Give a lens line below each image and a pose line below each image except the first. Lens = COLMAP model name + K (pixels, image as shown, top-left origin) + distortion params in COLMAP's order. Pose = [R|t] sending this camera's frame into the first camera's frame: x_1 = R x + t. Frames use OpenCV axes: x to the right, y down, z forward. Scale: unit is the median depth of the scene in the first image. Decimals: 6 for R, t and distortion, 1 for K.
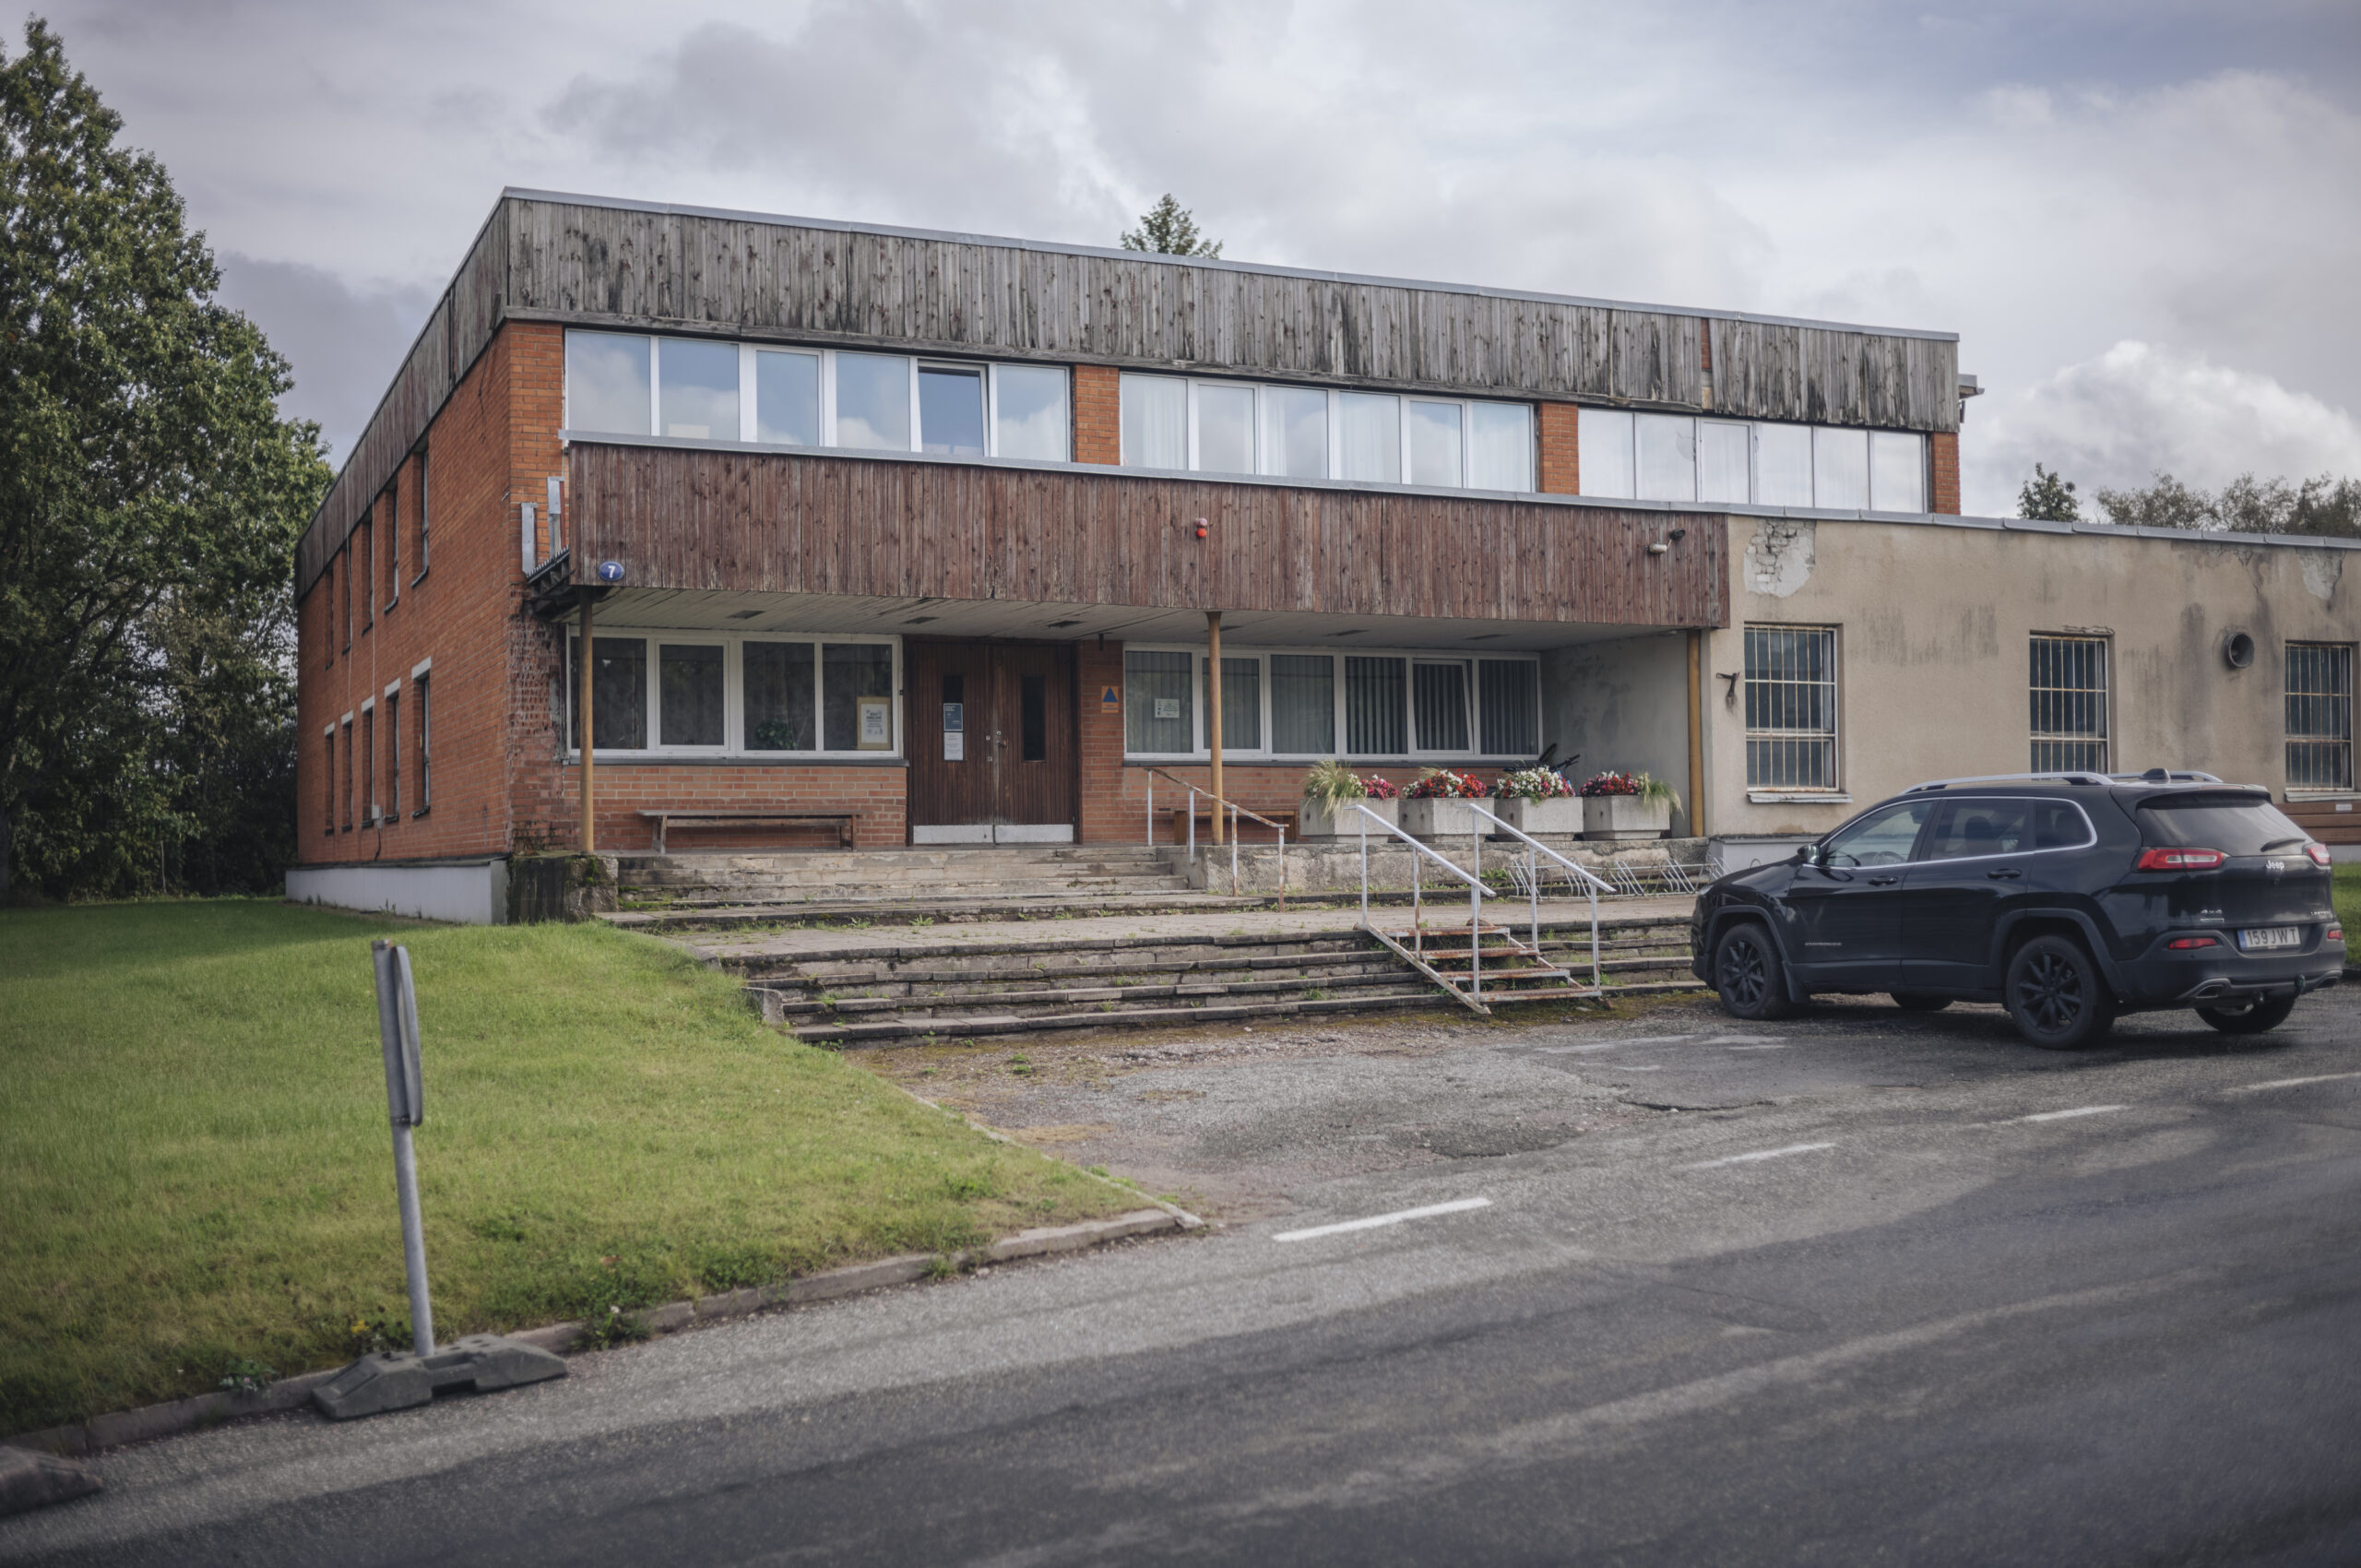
lens RADIAL K [[2298.4, 0, 1180.5], [0, 2298.4, 784.0], [0, 0, 1]] dist [0.011804, 0.004358]
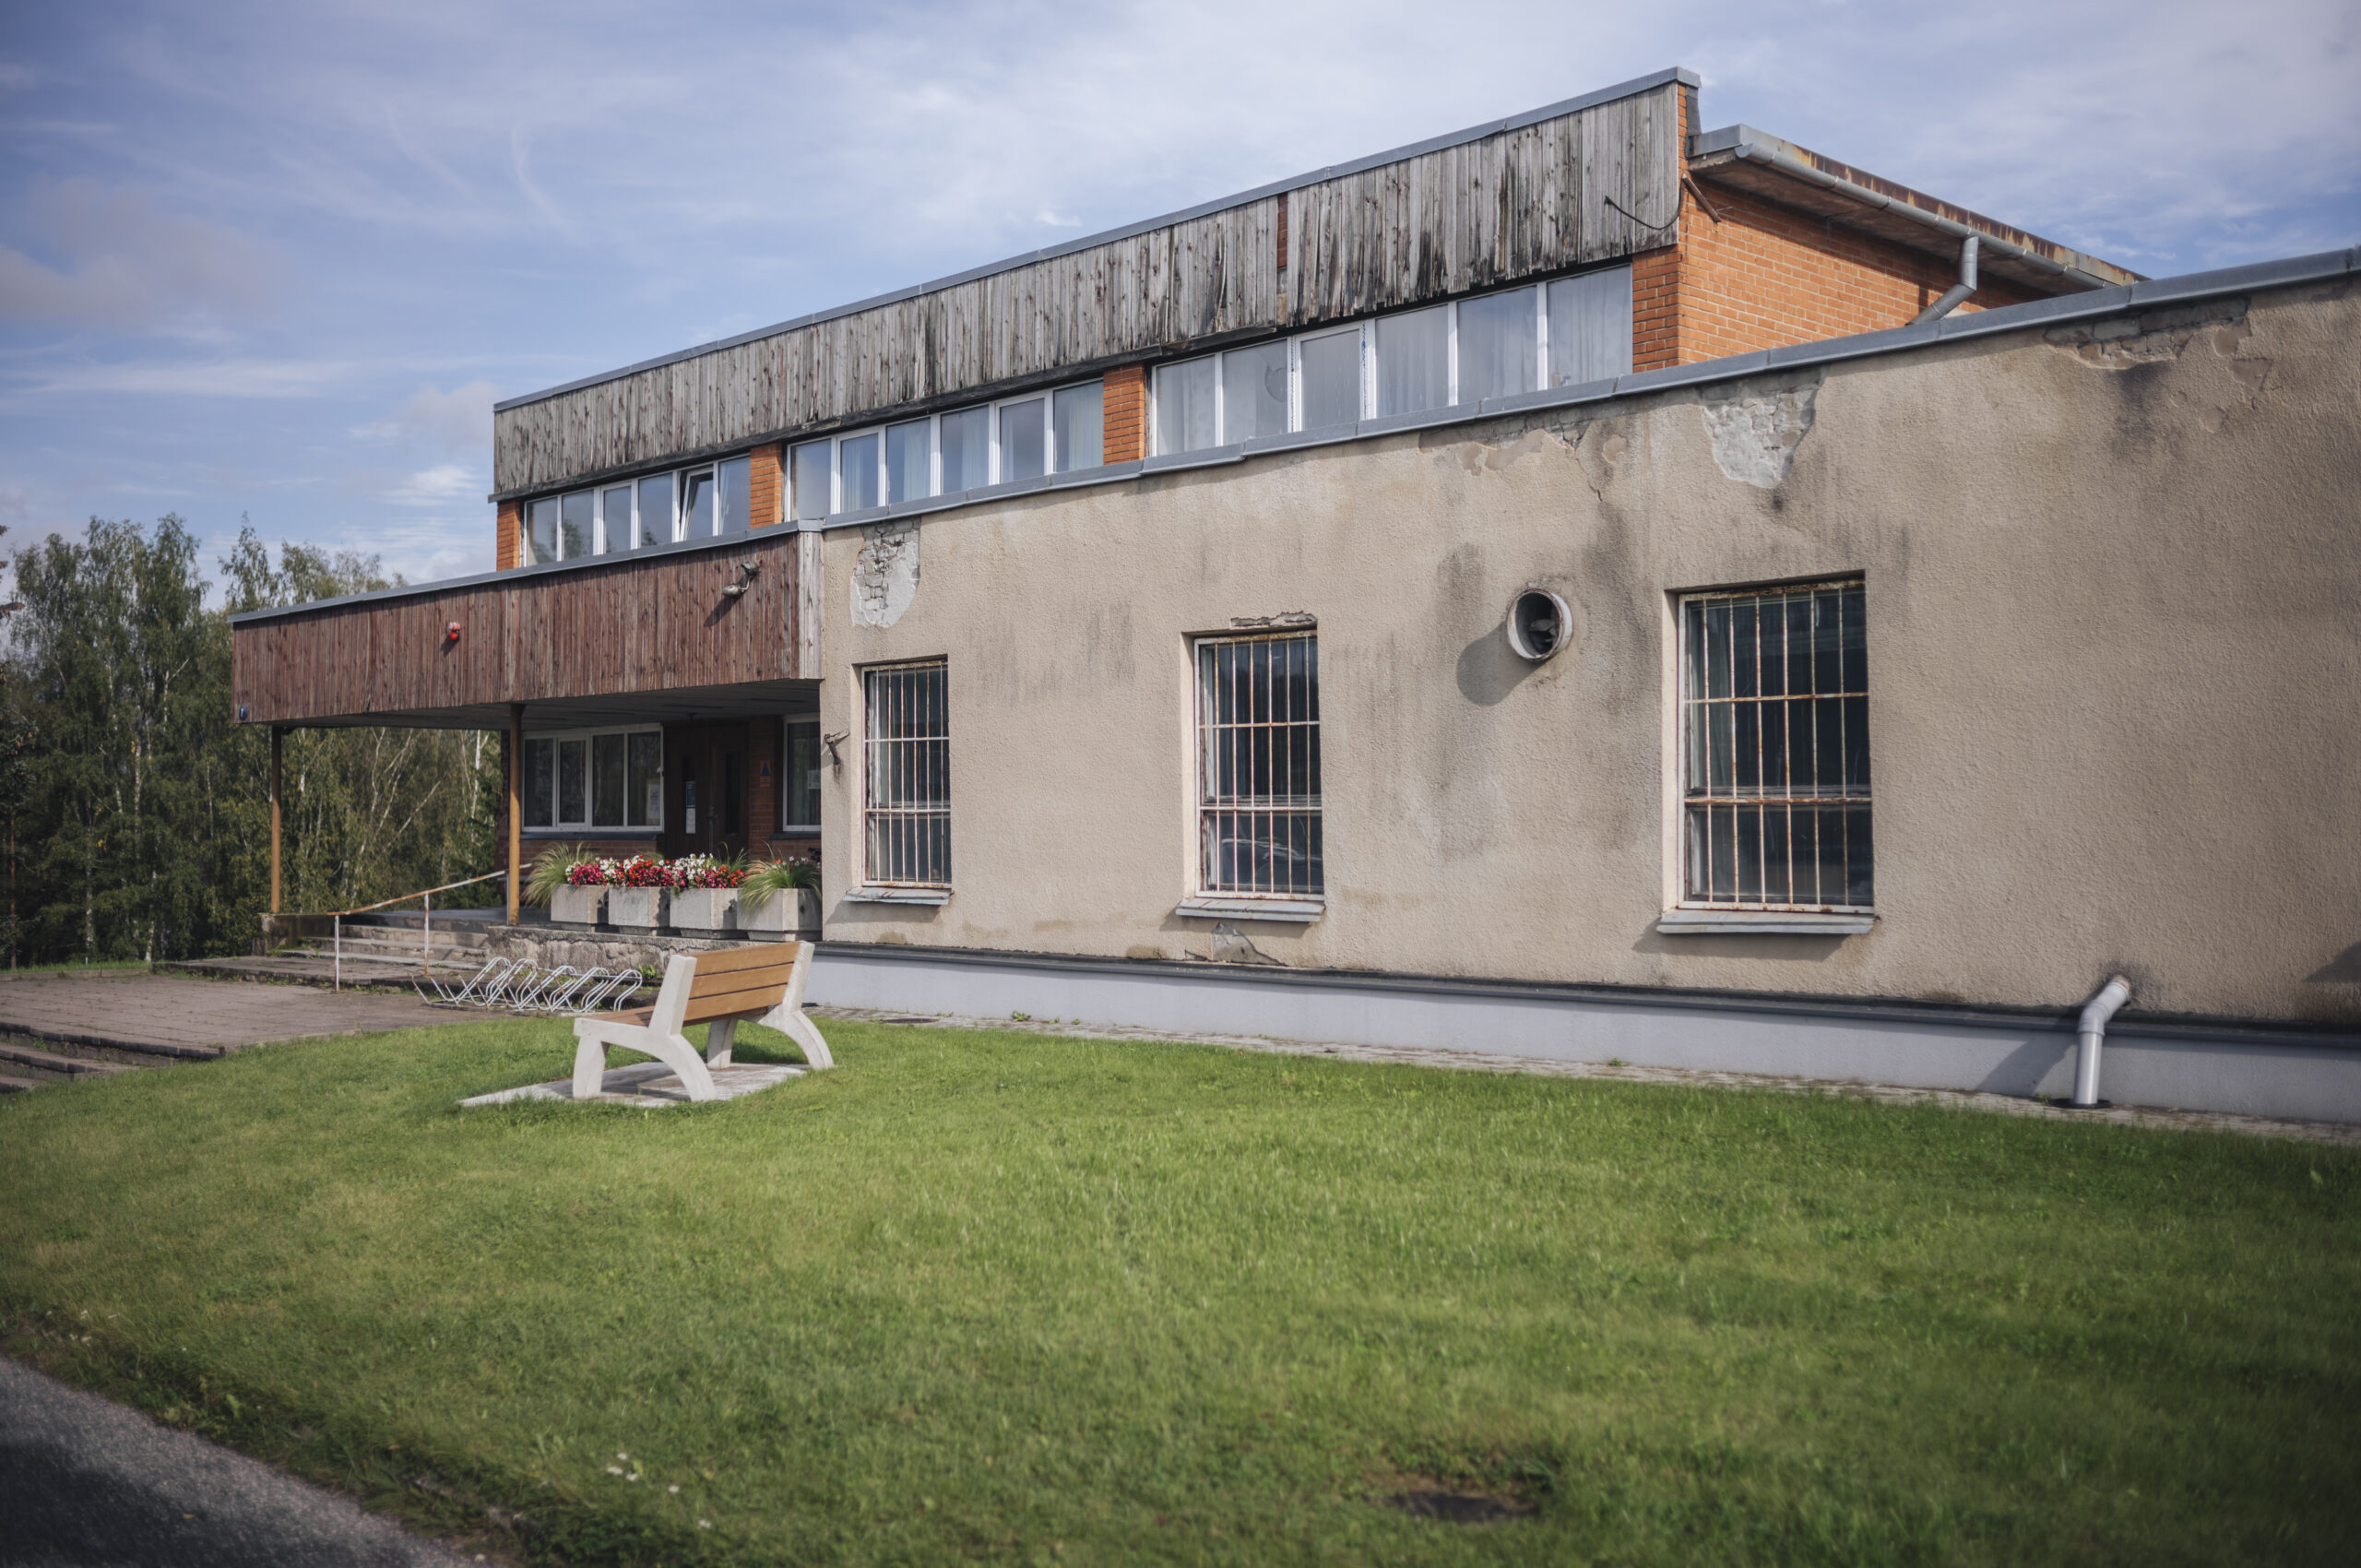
lens RADIAL K [[2298.4, 0, 1180.5], [0, 2298.4, 784.0], [0, 0, 1]] dist [0.011804, 0.004358]
pose [[0.341031, -0.008372, -0.940015, 0.912203], [0.023090, 0.999733, -0.000527, -0.025574], [0.939769, -0.021525, 0.341133, 0.765363]]
